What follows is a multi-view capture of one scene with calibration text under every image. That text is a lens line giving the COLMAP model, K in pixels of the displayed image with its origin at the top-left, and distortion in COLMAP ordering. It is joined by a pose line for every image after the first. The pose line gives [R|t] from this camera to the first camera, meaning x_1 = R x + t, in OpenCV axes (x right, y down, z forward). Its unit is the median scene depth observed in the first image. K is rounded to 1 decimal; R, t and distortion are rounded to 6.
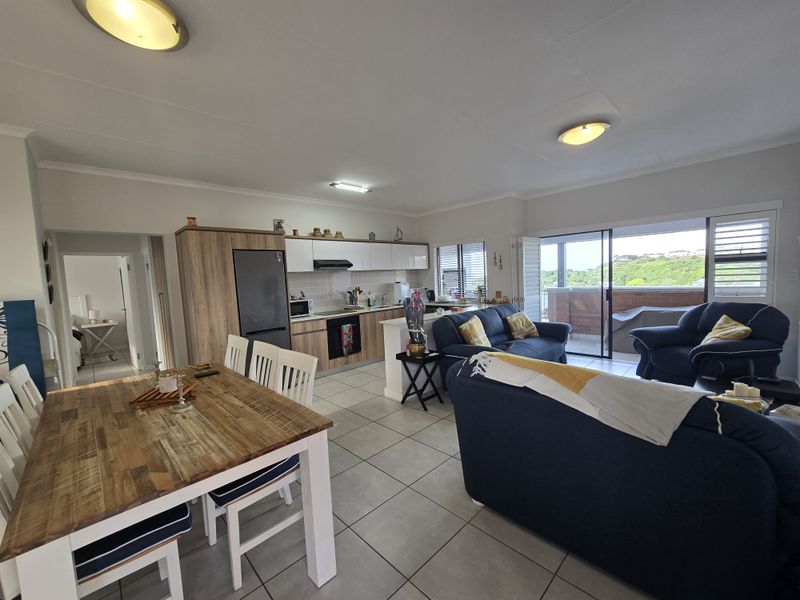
lens RADIAL K [[328.7, 0, 402.8], [0, 328.7, 301.2], [0, 0, 1]] dist [-0.006051, 0.001398]
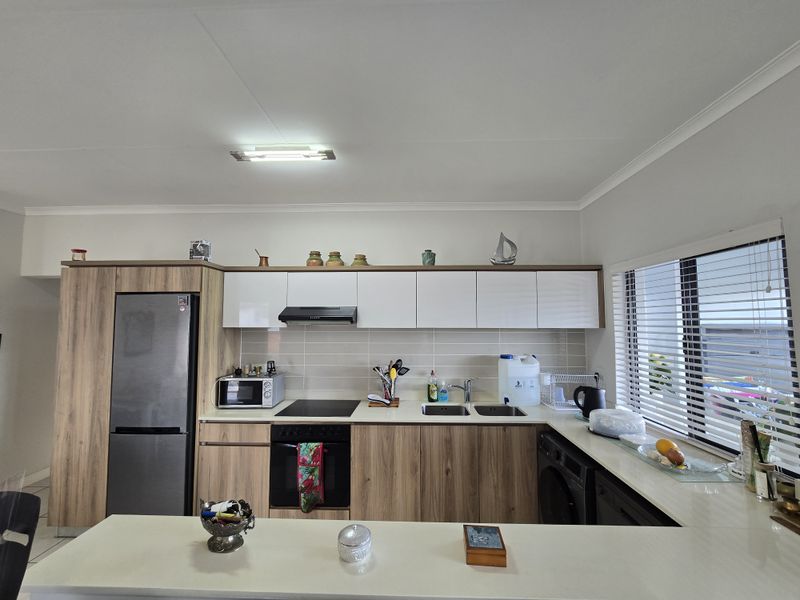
lens RADIAL K [[328.7, 0, 400.8], [0, 328.7, 302.9], [0, 0, 1]] dist [-0.006051, 0.001398]
pose [[0.699653, 0.004797, -0.714466, 0.303750], [-0.085493, 0.993355, -0.077051, -0.123390], [0.709349, 0.114991, 0.695414, 0.864835]]
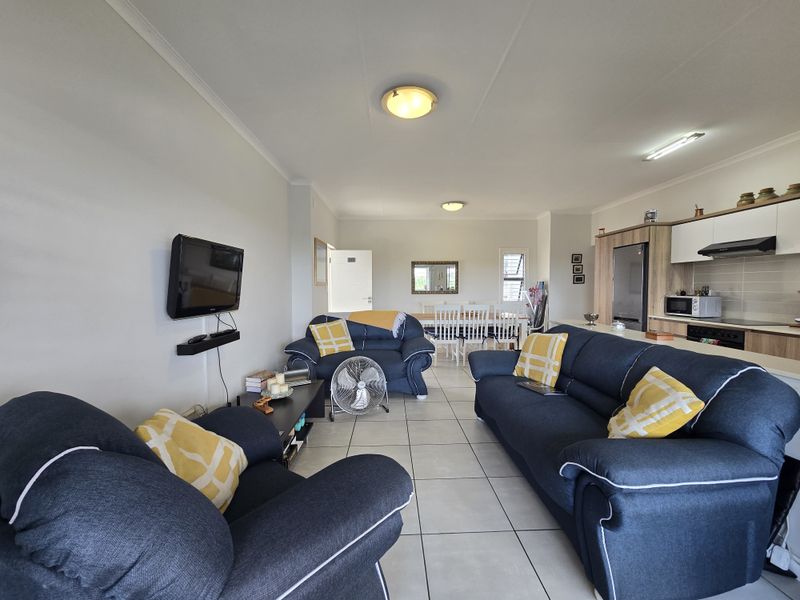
lens RADIAL K [[328.7, 0, 403.0], [0, 328.7, 301.7], [0, 0, 1]] dist [-0.006051, 0.001398]
pose [[-0.664170, 0.082633, -0.743001, 0.860545], [-0.020495, 0.991486, 0.128588, -0.090524], [0.747301, 0.100632, -0.656822, 1.126816]]
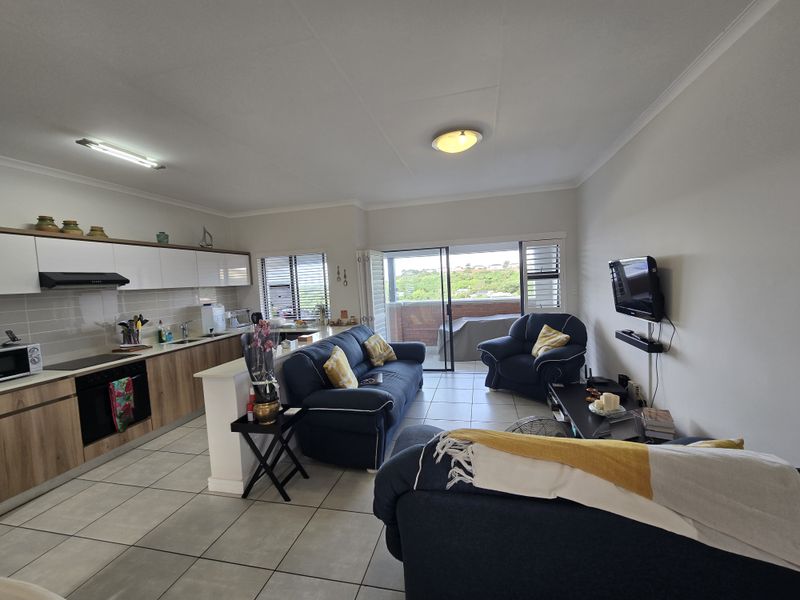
lens RADIAL K [[328.7, 0, 404.5], [0, 328.7, 301.2], [0, 0, 1]] dist [-0.006051, 0.001398]
pose [[0.838619, -0.033985, 0.543657, -0.064685], [0.054516, 0.998277, -0.021689, -0.036704], [-0.541983, 0.047827, 0.839027, 0.235487]]
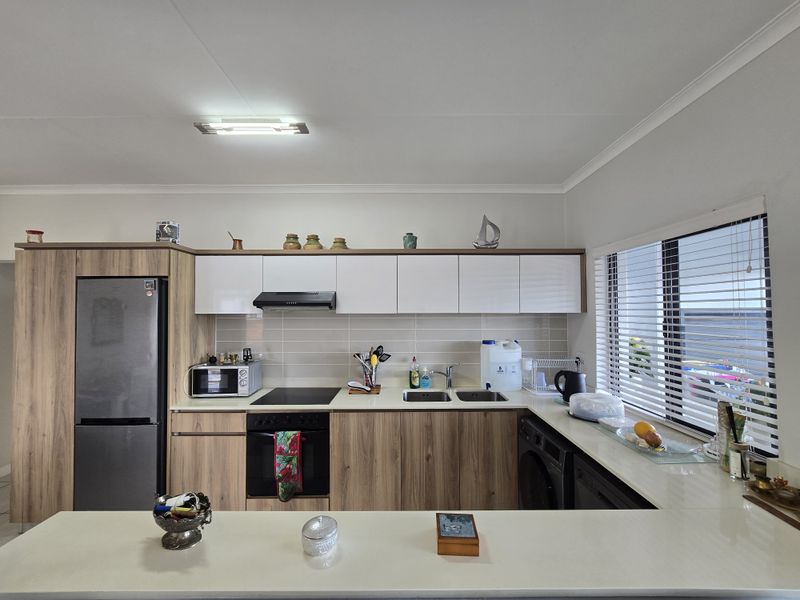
lens RADIAL K [[328.7, 0, 399.7], [0, 328.7, 302.8], [0, 0, 1]] dist [-0.006051, 0.001398]
pose [[0.724477, 0.026407, -0.688793, 0.300785], [-0.080424, 0.995679, -0.046417, -0.118259], [0.684591, 0.089023, 0.723471, 0.886358]]
